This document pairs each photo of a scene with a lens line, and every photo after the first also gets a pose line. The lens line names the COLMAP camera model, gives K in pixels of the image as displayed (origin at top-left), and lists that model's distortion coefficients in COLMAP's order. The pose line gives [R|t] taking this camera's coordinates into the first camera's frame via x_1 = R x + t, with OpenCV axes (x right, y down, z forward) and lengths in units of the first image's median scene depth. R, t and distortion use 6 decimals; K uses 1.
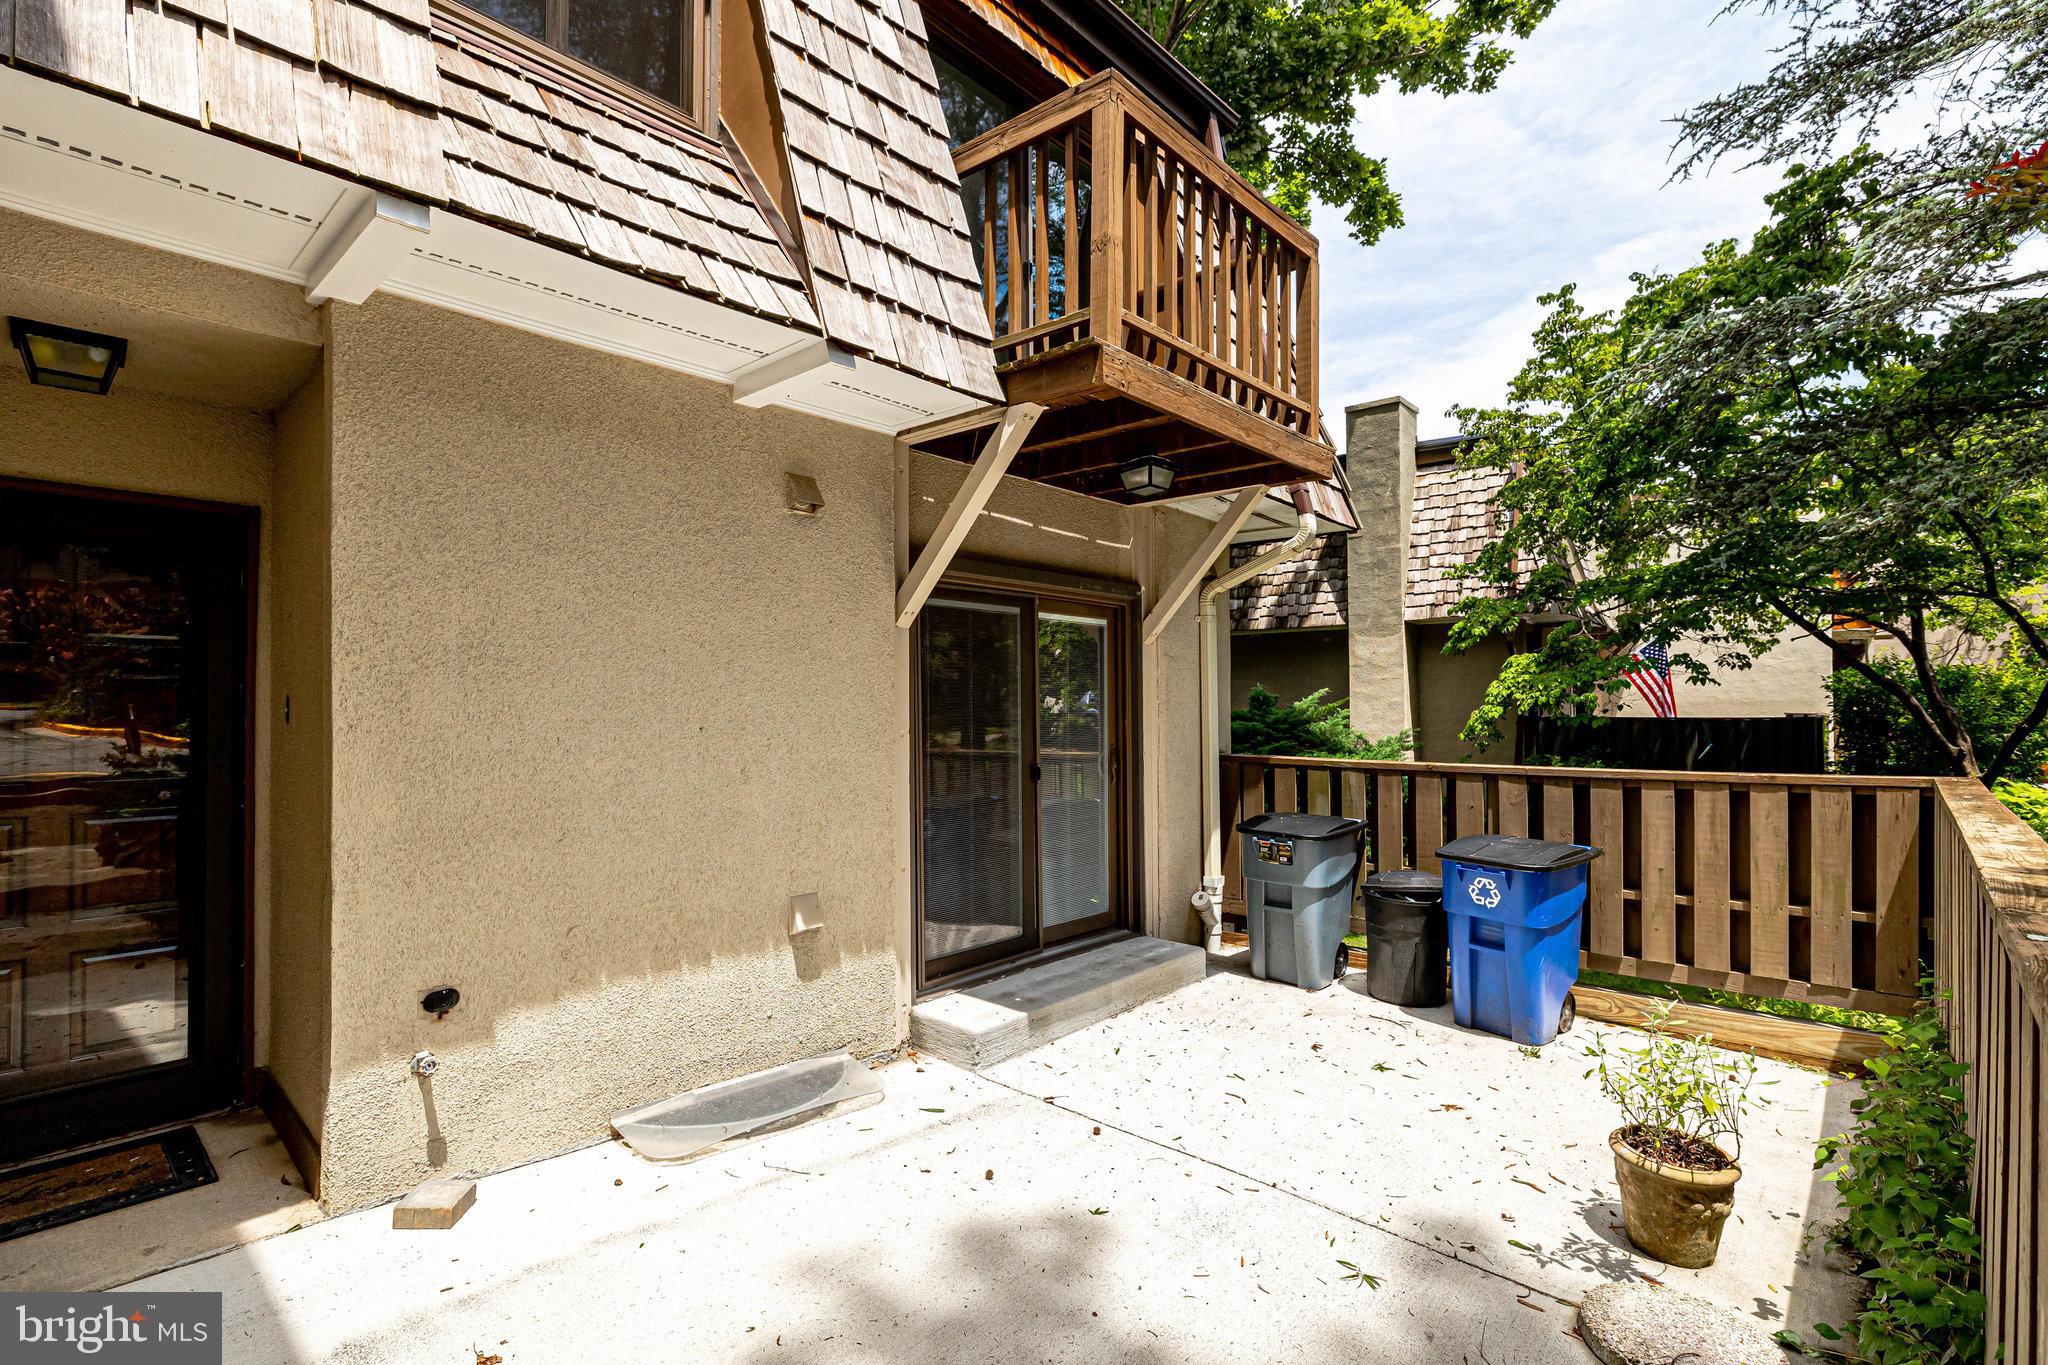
lens RADIAL K [[948.3, 0, 1018.1], [0, 948.3, 691.1], [0, 0, 1]] dist [-0.004474, 0.000765]
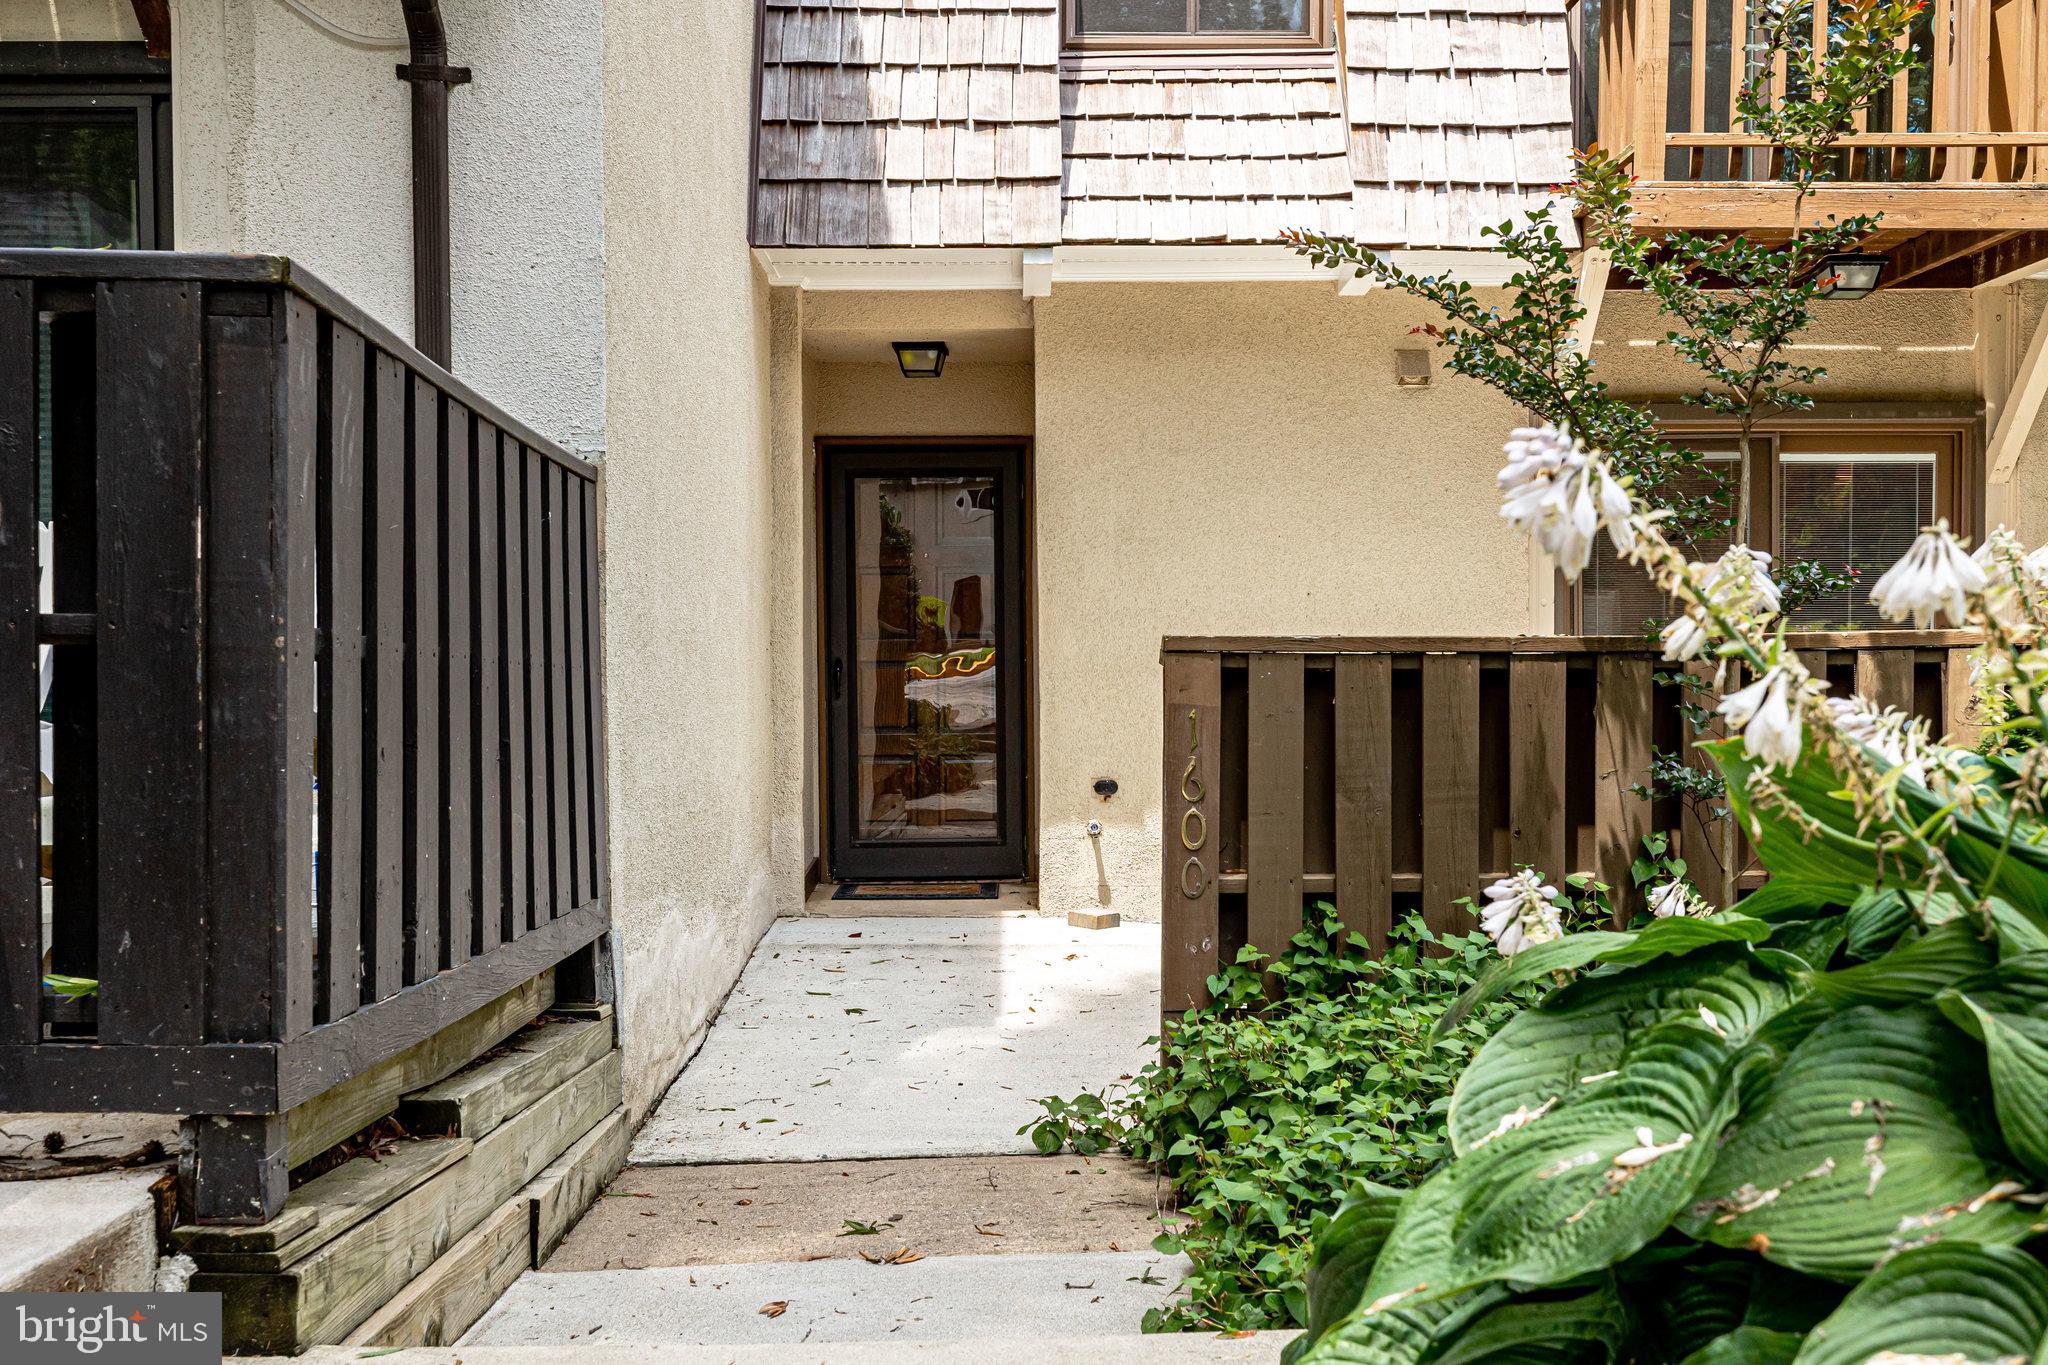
lens RADIAL K [[1967.8, 0, 1081.3], [0, 1967.8, 750.5], [0, 0, 1]] dist [0.017186, 0.000000]
pose [[0.691040, 0.026799, -0.722320, 1.171790], [0.015741, 0.998518, 0.052105, 0.097792], [0.722645, -0.047376, 0.689593, -0.820866]]
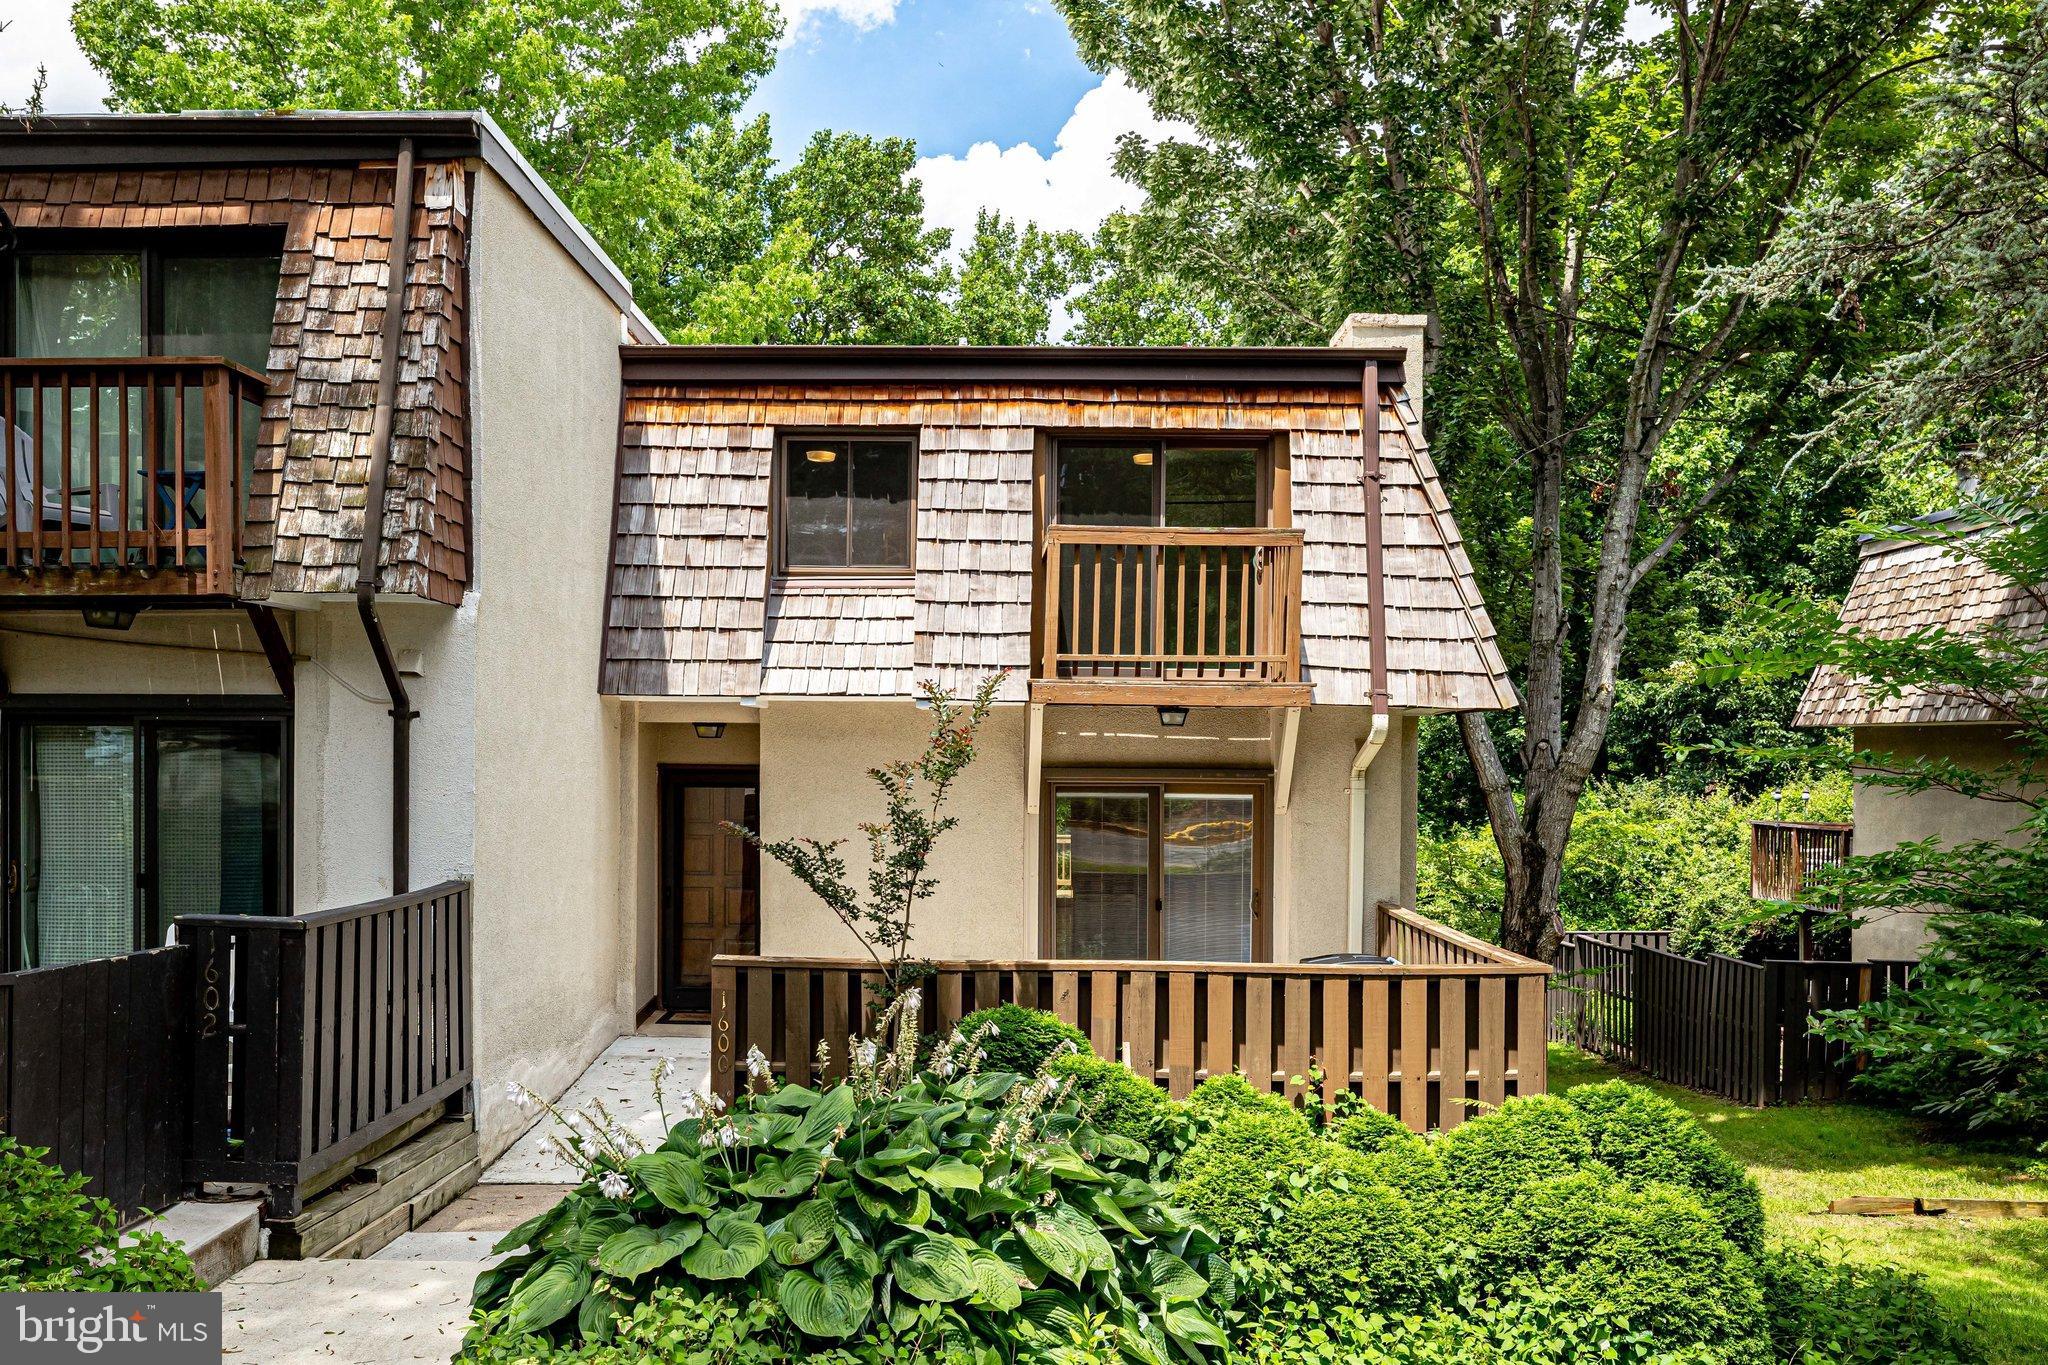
lens RADIAL K [[1563.6, 0, 1001.3], [0, 1563.6, 767.7], [0, 0, 1]] dist [-0.005133, 0.004656]
pose [[0.667281, 0.019736, -0.744545, 2.370003], [0.002100, 0.999595, 0.028379, -0.279978], [0.744803, -0.020500, 0.666969, -1.142778]]
